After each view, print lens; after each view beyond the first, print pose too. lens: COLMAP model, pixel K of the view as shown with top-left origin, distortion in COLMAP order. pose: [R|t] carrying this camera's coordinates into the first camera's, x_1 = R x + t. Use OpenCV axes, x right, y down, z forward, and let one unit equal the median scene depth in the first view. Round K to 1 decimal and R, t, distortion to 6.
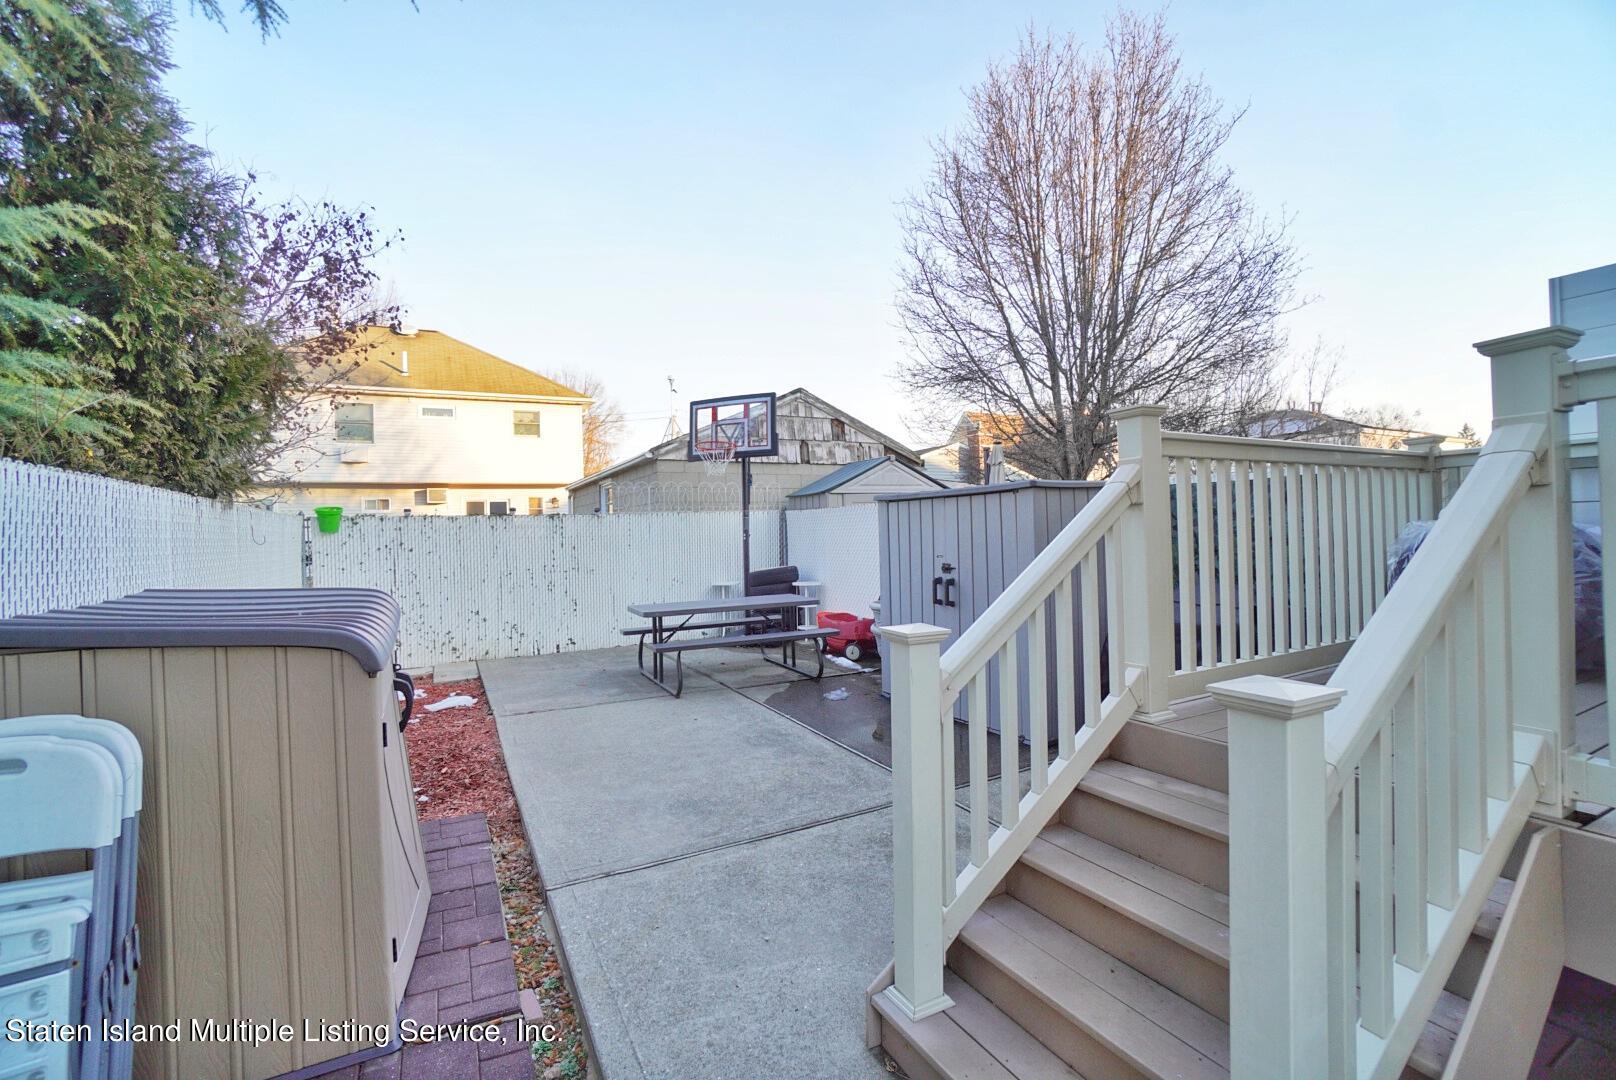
lens RADIAL K [[705.6, 0, 808.0], [0, 705.6, 540.0], [0, 0, 1]] dist [-0.062979, 0.020032]
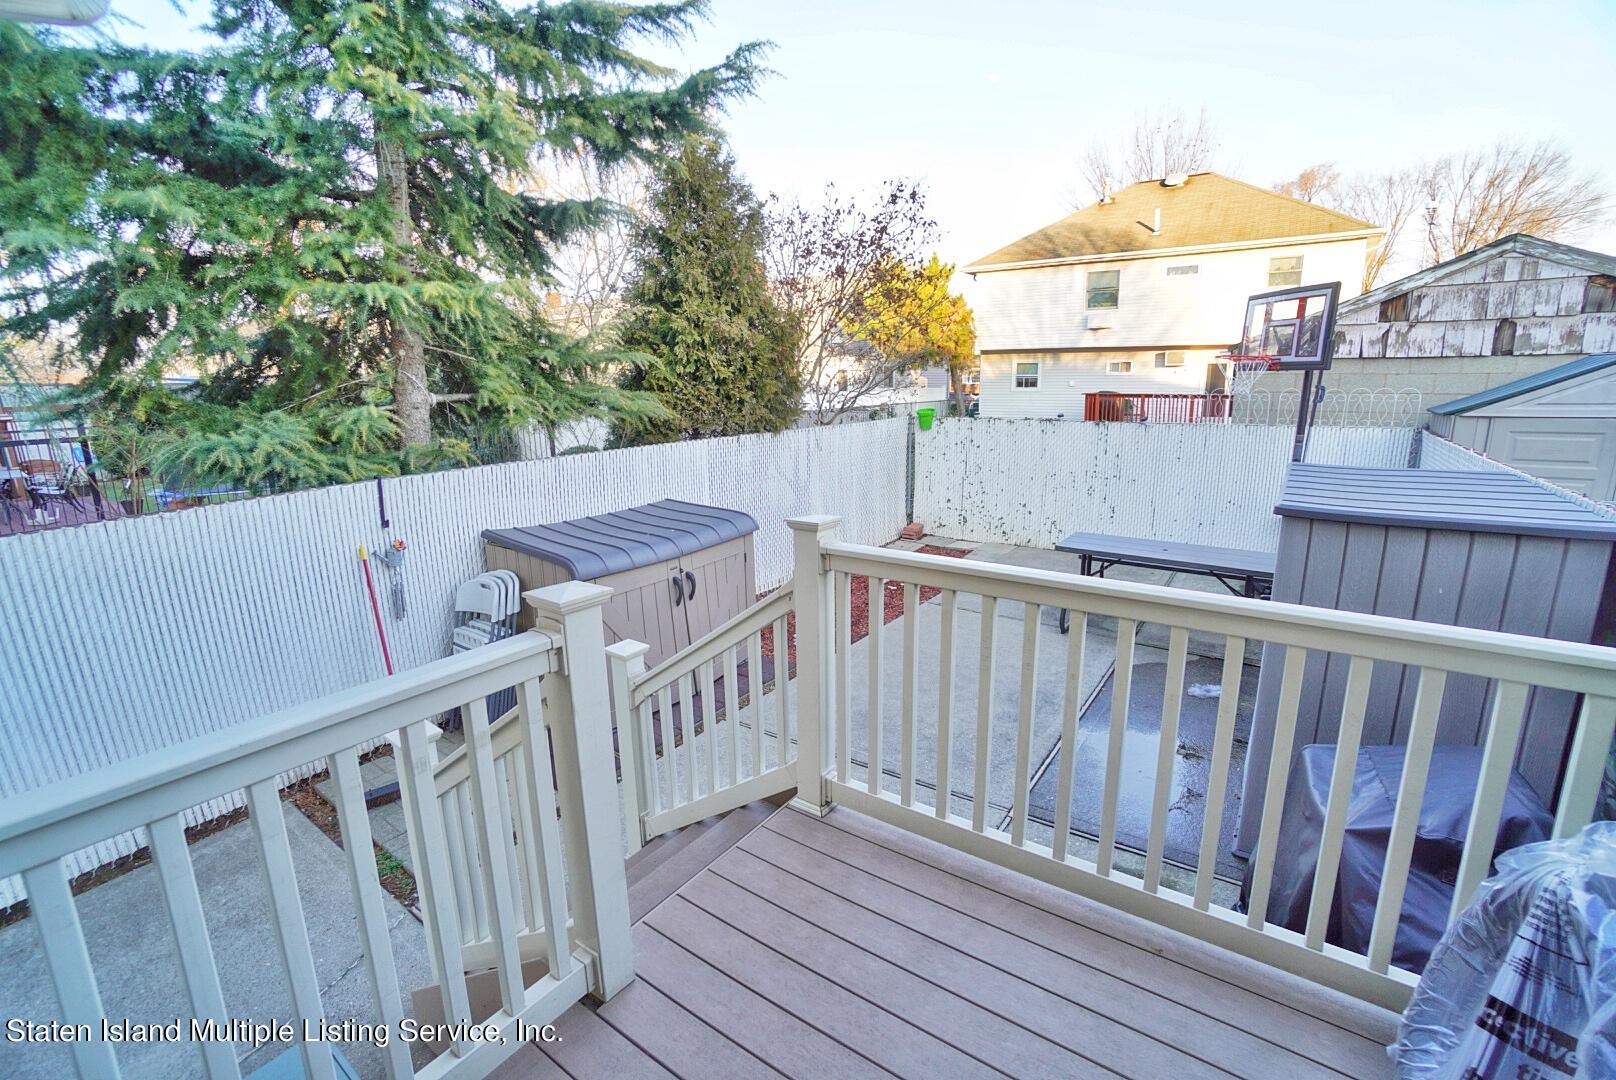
lens RADIAL K [[705.6, 0, 808.0], [0, 705.6, 540.0], [0, 0, 1]] dist [-0.062979, 0.020032]
pose [[0.456126, 0.216375, -0.863210, 0.282470], [-0.008847, 0.971045, 0.238731, -0.085803], [0.889871, -0.101255, 0.444833, 0.125969]]
